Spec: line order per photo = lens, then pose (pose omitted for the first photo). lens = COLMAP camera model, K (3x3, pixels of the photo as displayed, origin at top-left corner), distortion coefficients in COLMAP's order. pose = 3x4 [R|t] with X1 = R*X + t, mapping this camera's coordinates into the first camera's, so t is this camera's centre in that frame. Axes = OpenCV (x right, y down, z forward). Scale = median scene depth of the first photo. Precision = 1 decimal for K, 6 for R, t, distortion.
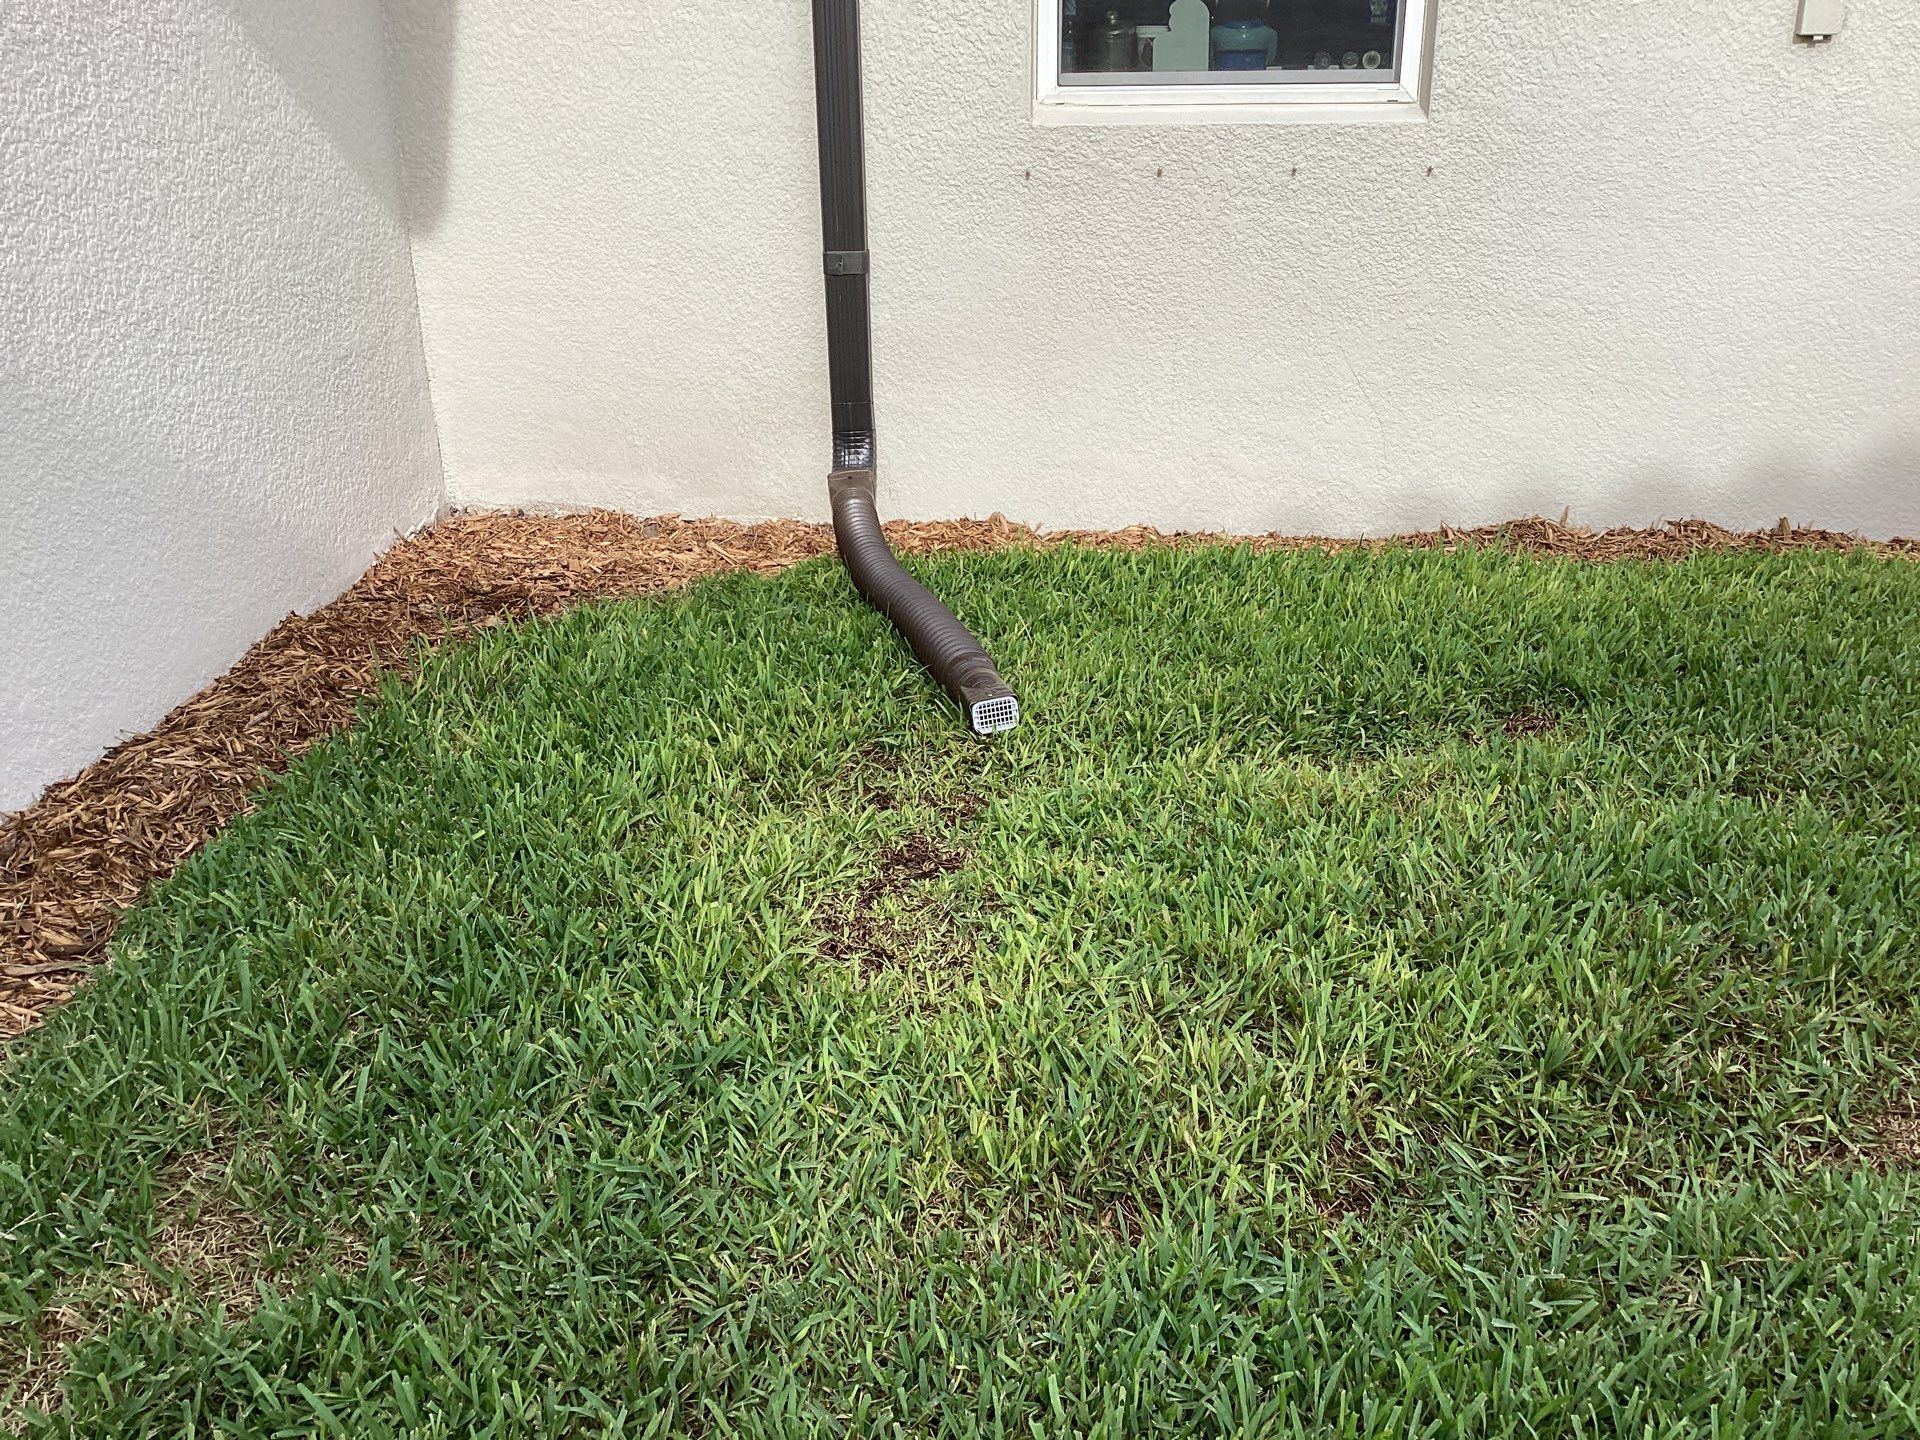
lens RADIAL K [[1741.9, 0, 942.2], [0, 1741.9, 710.4], [0, 0, 1]] dist [0.032493, 0.000000]
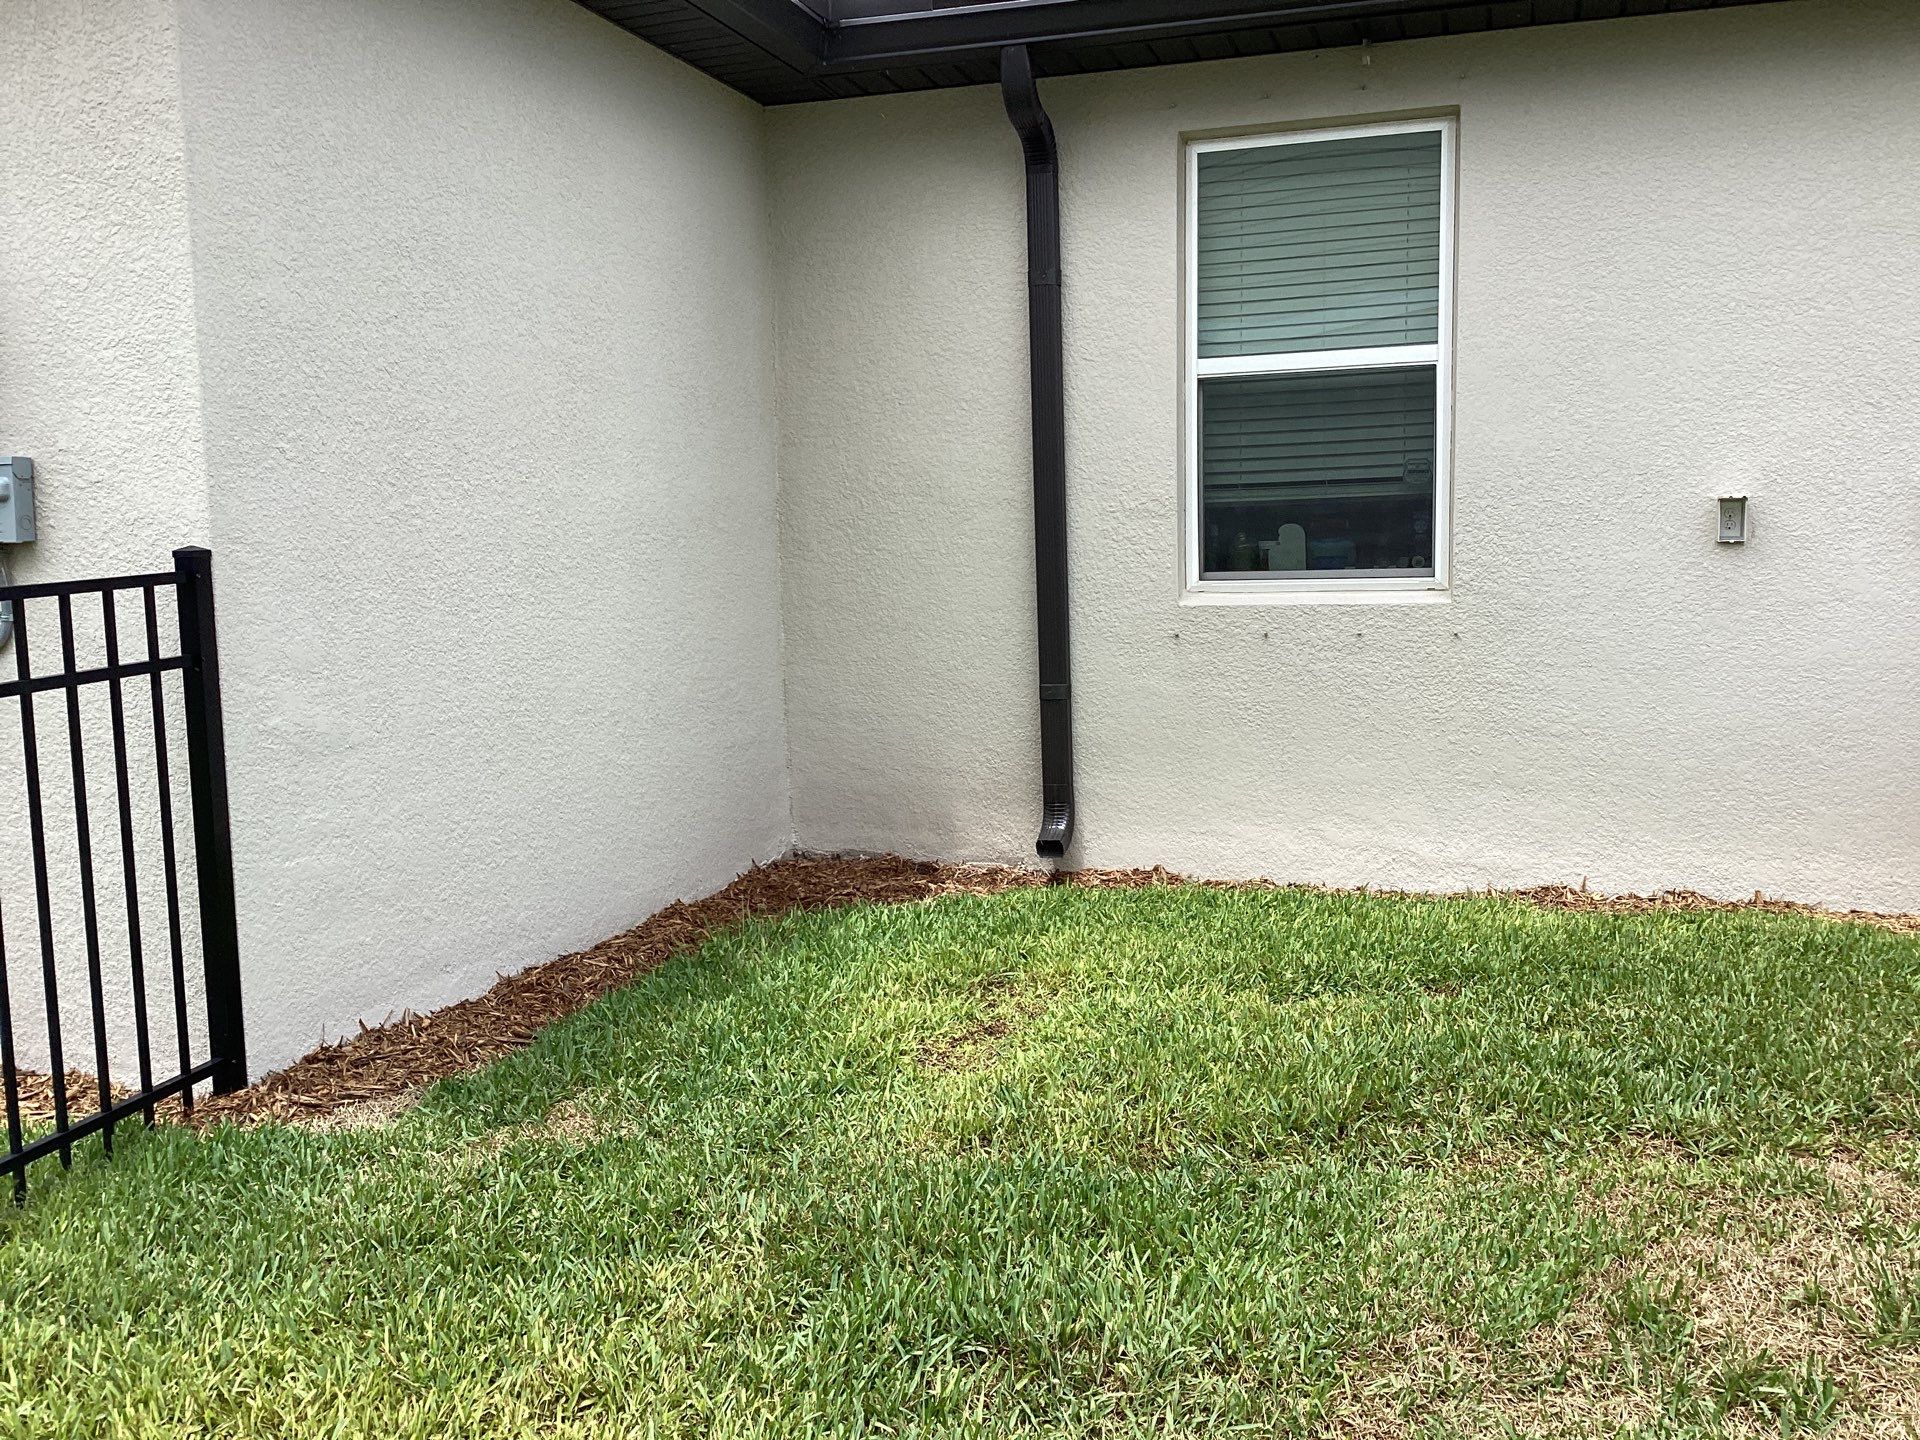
lens RADIAL K [[1741.9, 0, 936.6], [0, 1741.9, 721.5], [0, 0, 1]] dist [0.032493, 0.000000]
pose [[0.966709, 0.013122, -0.255542, 0.232419], [-0.077097, 0.967211, -0.241990, 0.138150], [0.243988, 0.253635, 0.936023, -0.419492]]
